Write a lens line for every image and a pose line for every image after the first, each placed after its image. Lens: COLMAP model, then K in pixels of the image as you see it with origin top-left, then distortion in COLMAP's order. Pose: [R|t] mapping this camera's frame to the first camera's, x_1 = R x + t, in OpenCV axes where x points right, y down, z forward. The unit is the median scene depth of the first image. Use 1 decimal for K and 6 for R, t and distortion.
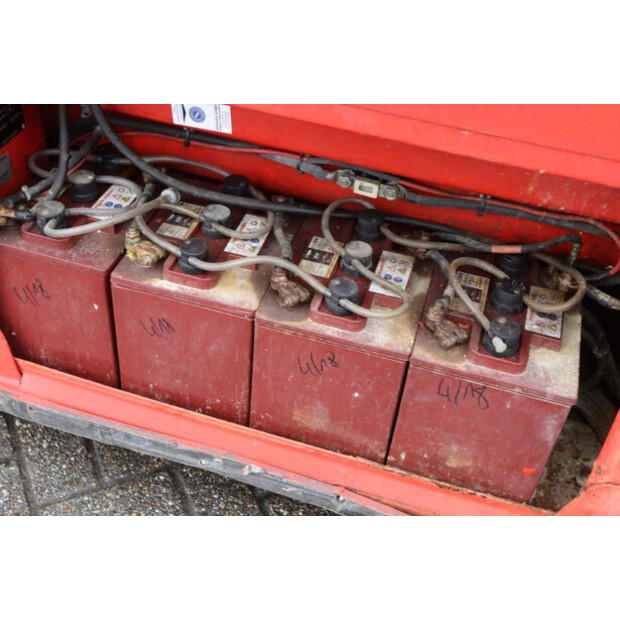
lens RADIAL K [[829.9, 0, 310.0], [0, 829.9, 310.0], [0, 0, 1]] dist [0.029322, 0.063591]
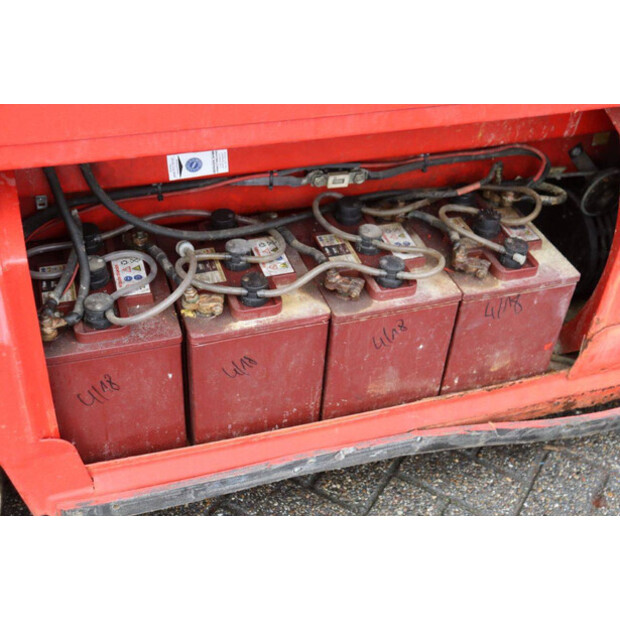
lens RADIAL K [[829.9, 0, 310.0], [0, 829.9, 310.0], [0, 0, 1]] dist [0.029322, 0.063591]
pose [[0.819799, -0.384636, 0.424246, -0.523339], [0.374623, 0.920546, 0.110689, -0.127235], [-0.433113, 0.068190, 0.898756, 0.014368]]
